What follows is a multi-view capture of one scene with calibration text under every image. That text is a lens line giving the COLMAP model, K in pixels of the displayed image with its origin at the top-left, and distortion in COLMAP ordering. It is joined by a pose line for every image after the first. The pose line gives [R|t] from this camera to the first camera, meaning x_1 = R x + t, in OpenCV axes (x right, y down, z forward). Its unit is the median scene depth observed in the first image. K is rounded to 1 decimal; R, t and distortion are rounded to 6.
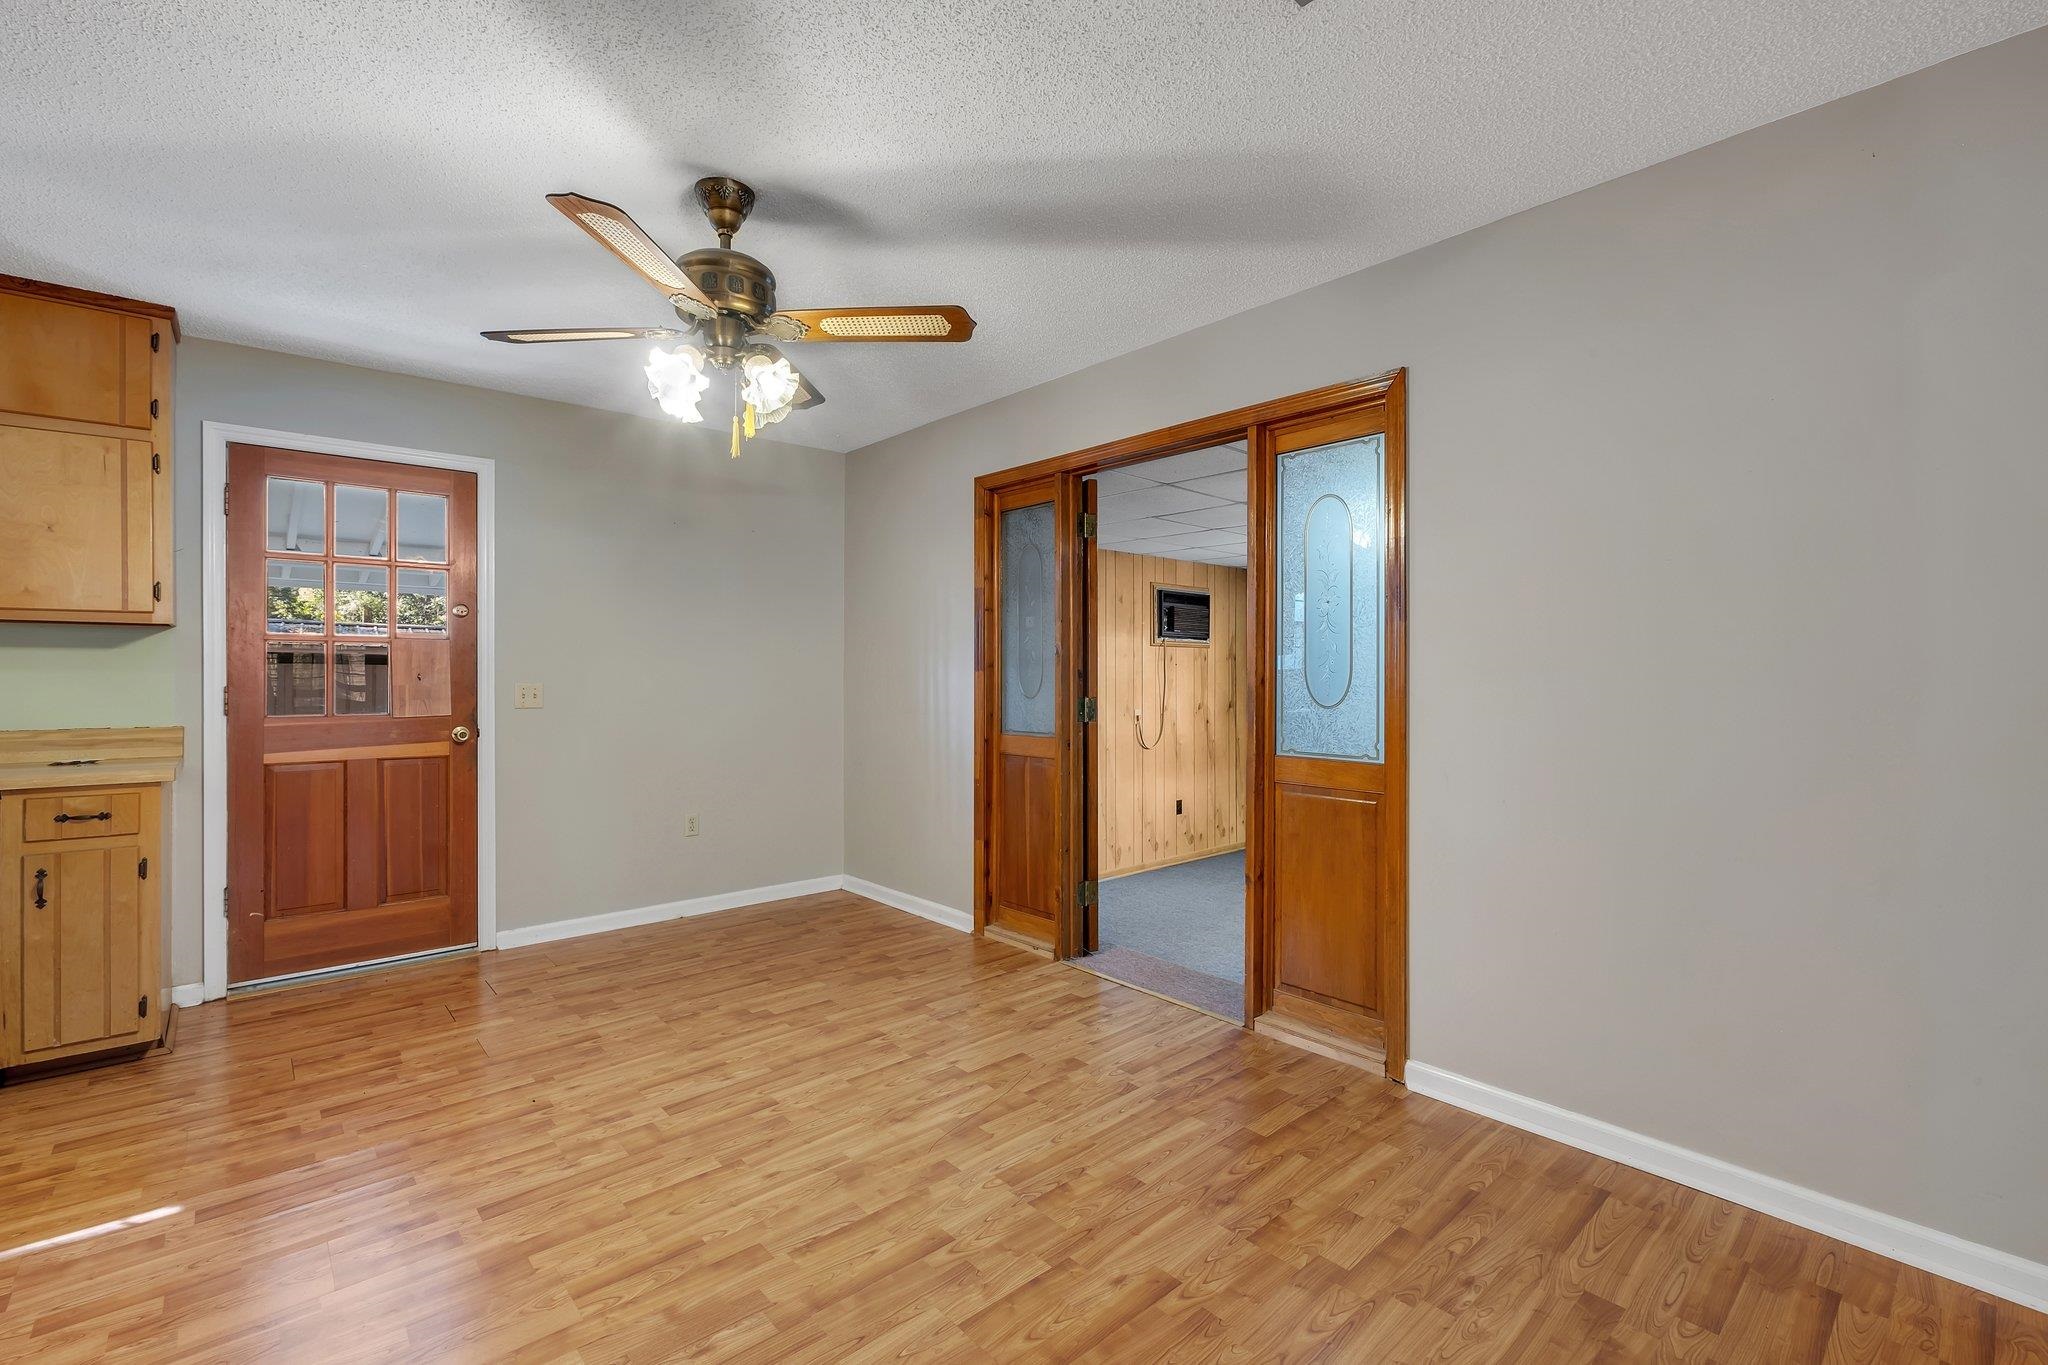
lens RADIAL K [[901.0, 0, 1019.0], [0, 901.0, 655.2], [0, 0, 1]] dist [-0.000618, -0.000548]
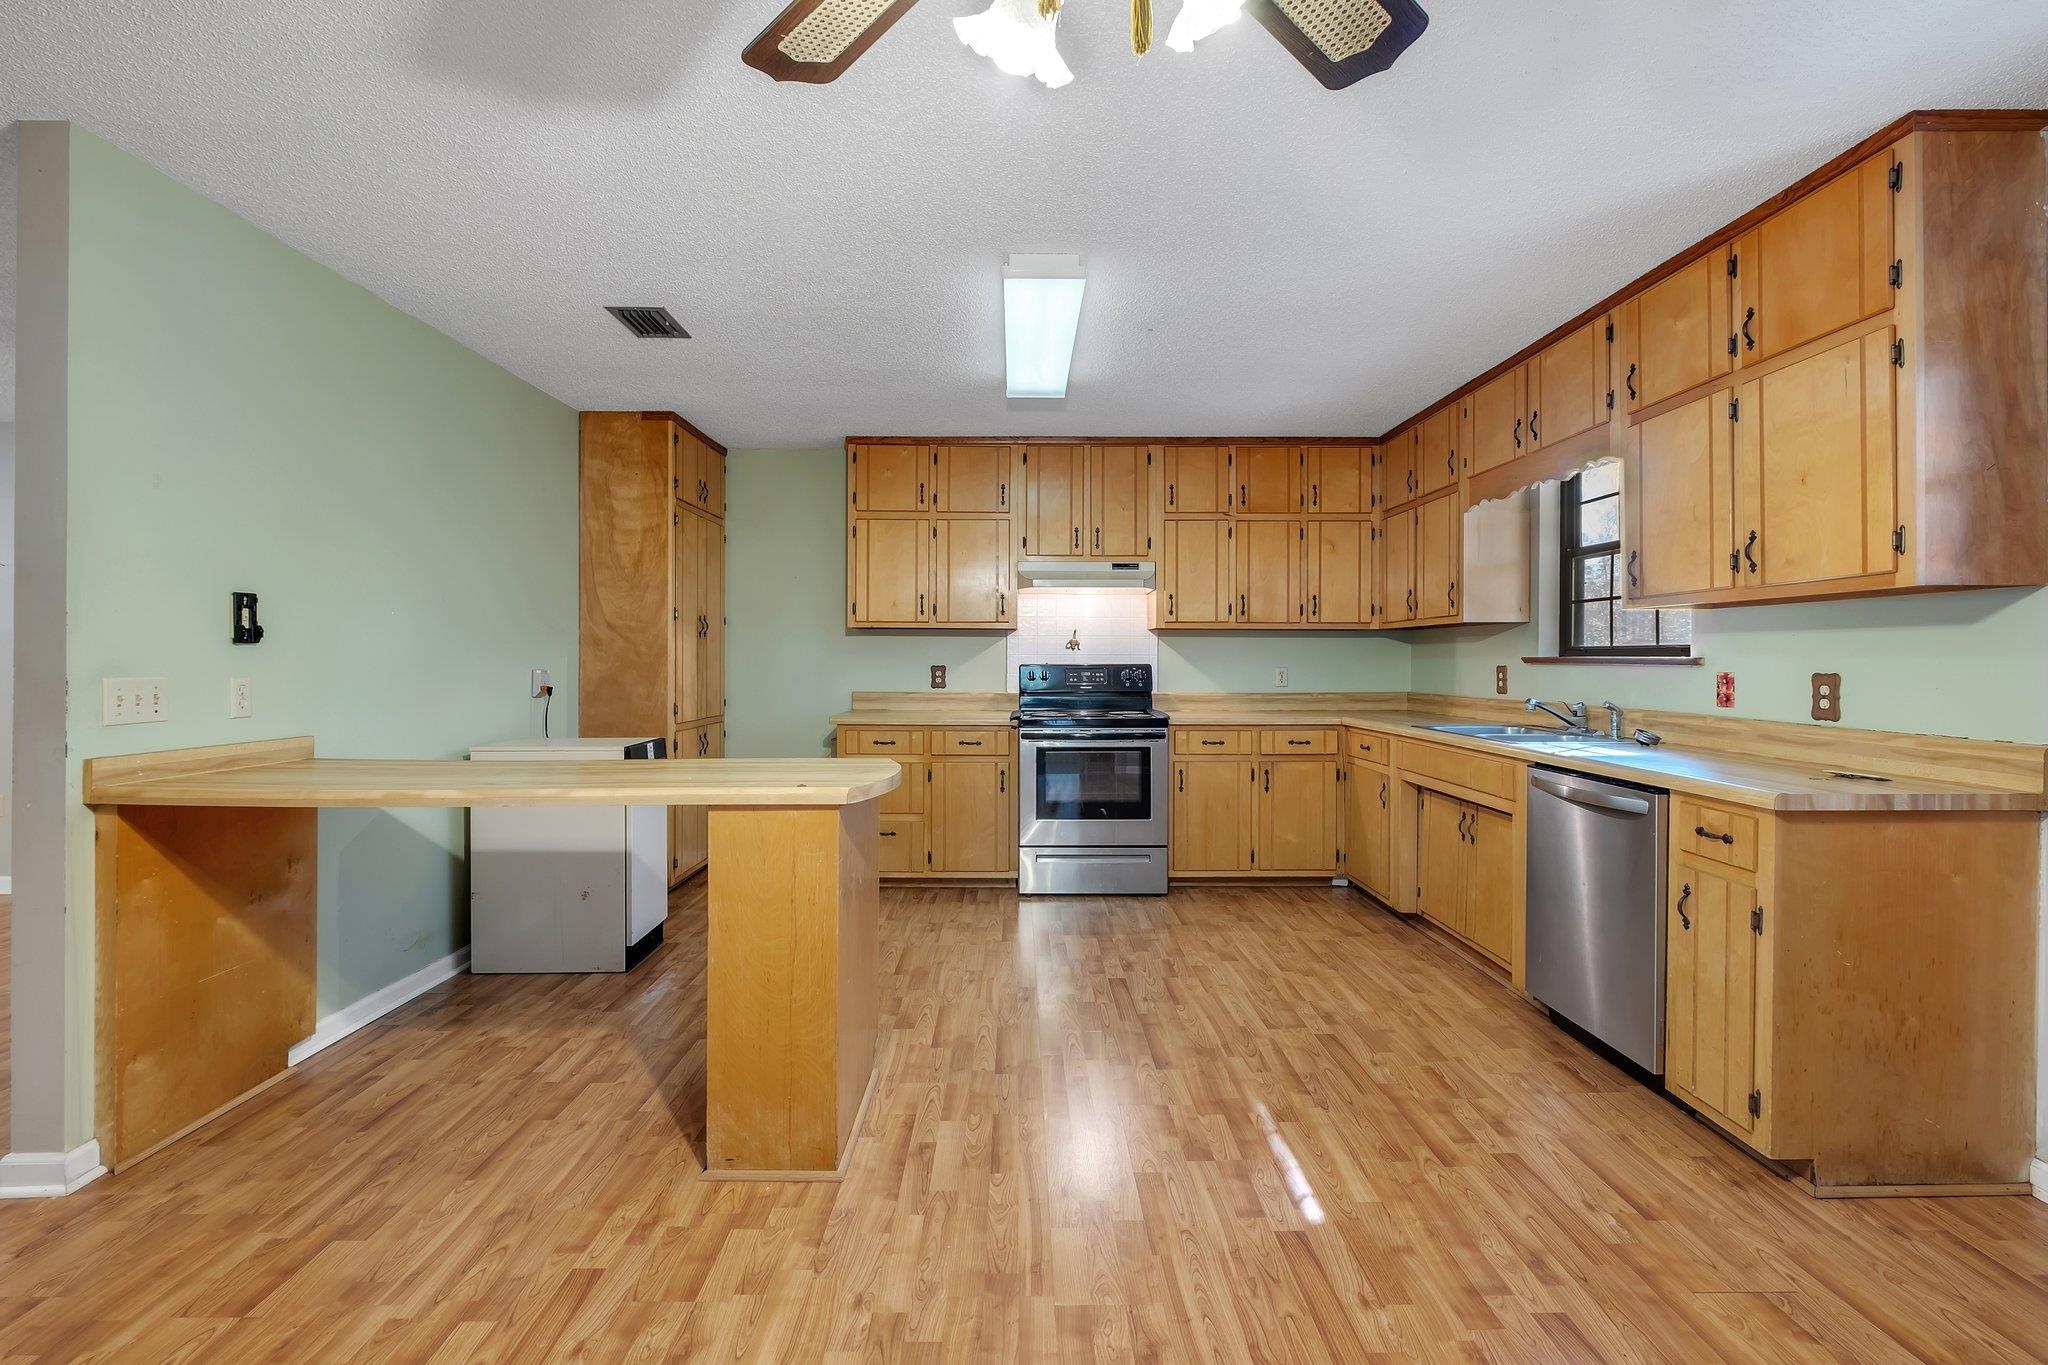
lens RADIAL K [[901.0, 0, 1027.2], [0, 901.0, 666.5], [0, 0, 1]] dist [-0.000618, -0.000548]
pose [[-0.648404, 0.007788, -0.761257, -0.007283], [0.016333, 0.999860, -0.003683, 0.016256], [0.761122, -0.014822, -0.648440, 0.936518]]
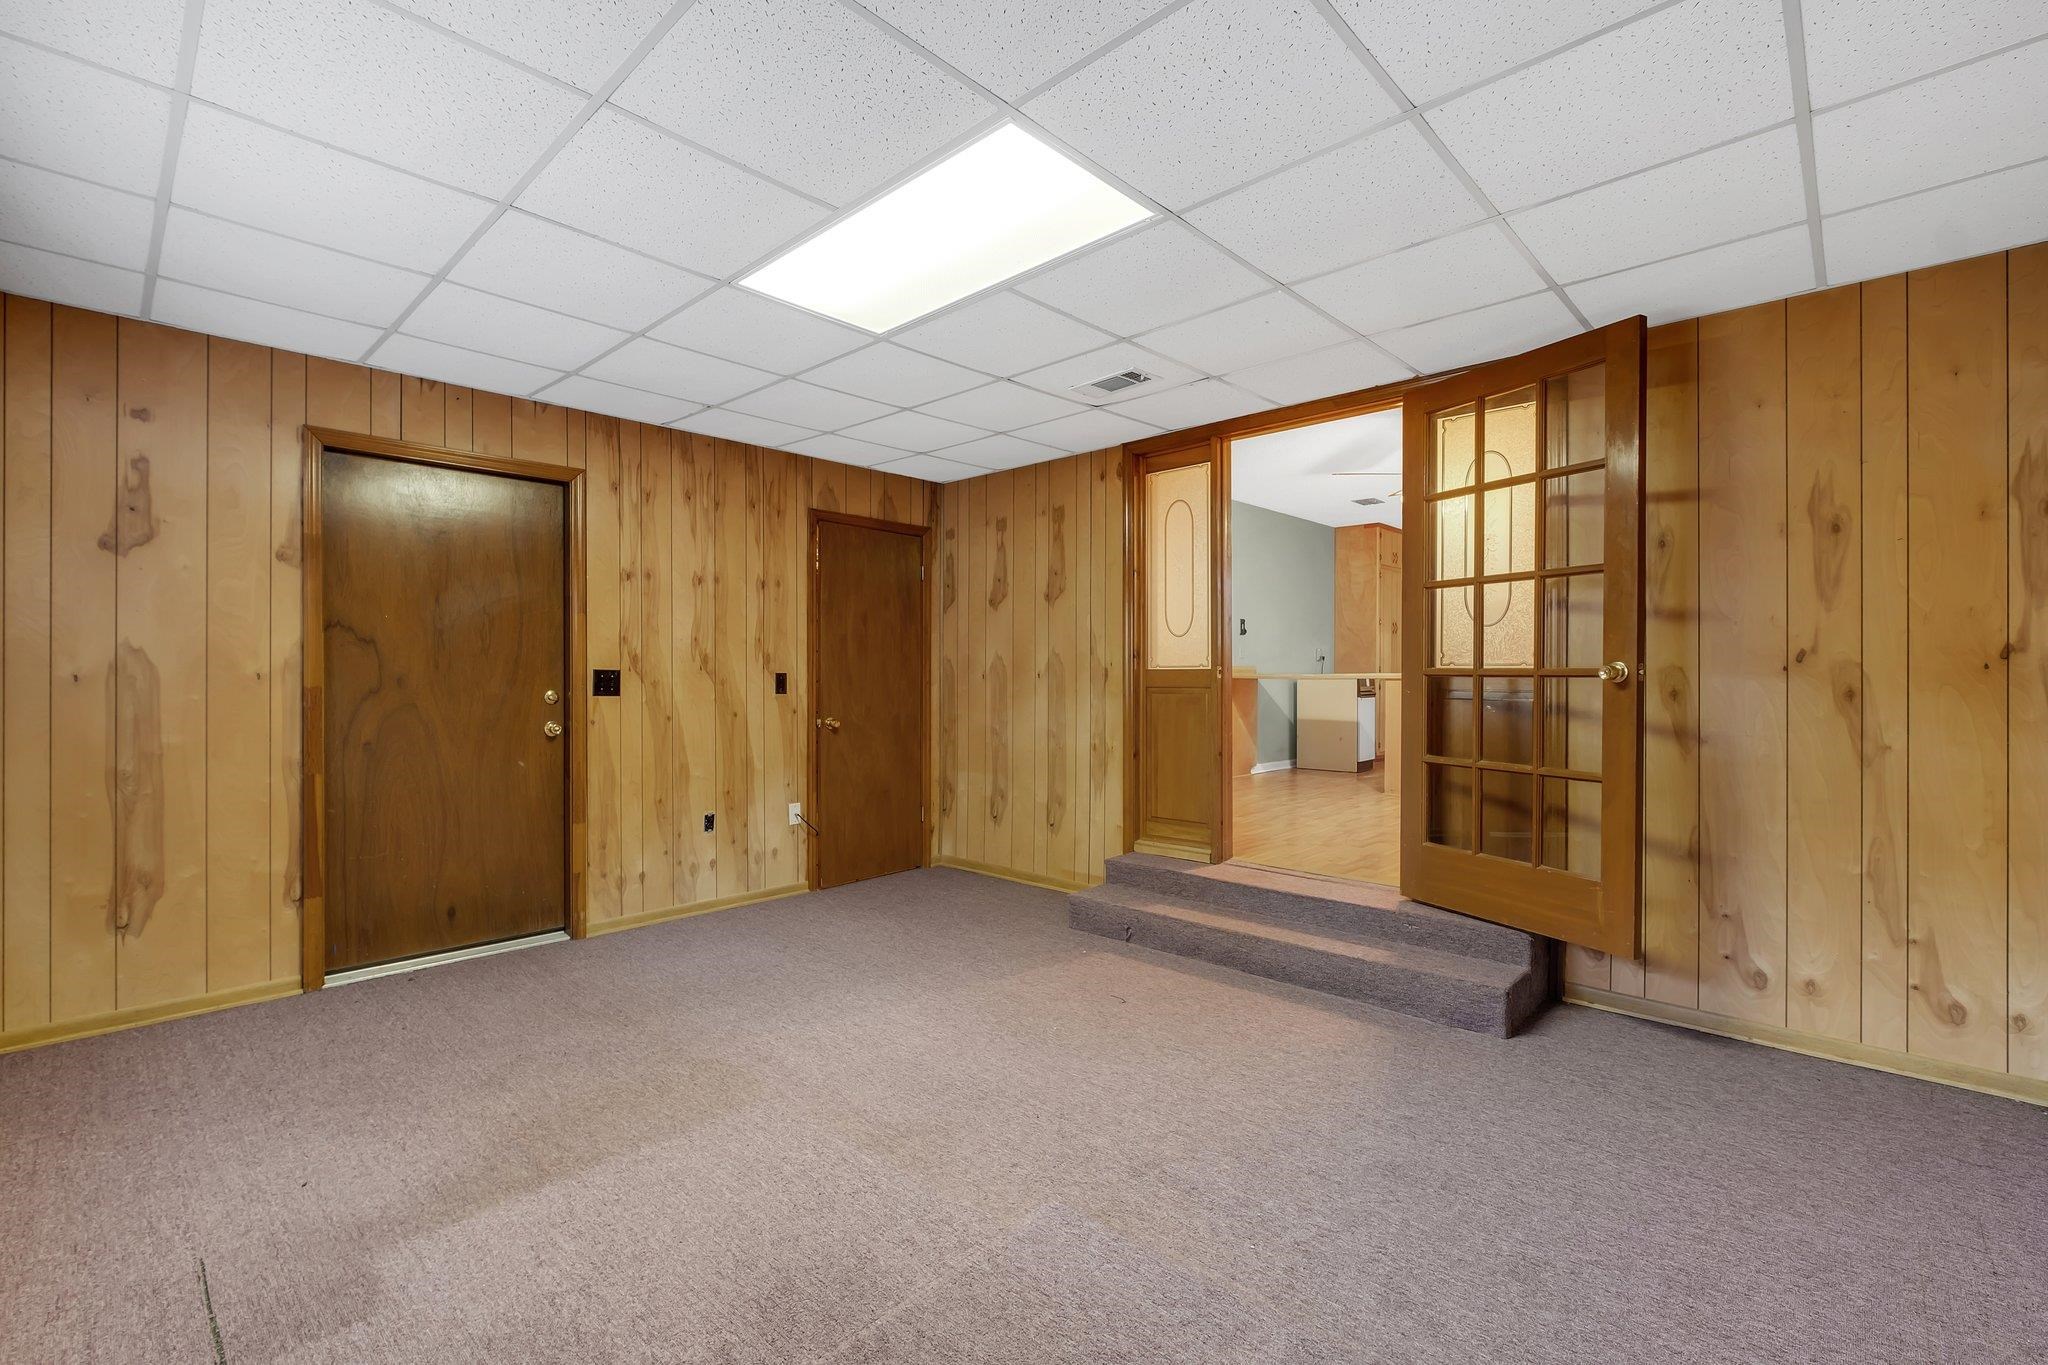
lens RADIAL K [[901.0, 0, 1029.3], [0, 901.0, 679.8], [0, 0, 1]] dist [-0.000618, -0.000548]
pose [[-0.993900, 0.002608, -0.110256, 0.735741], [0.004408, 0.999861, -0.016082, 0.150218], [0.110199, -0.016470, -0.993773, 2.392892]]
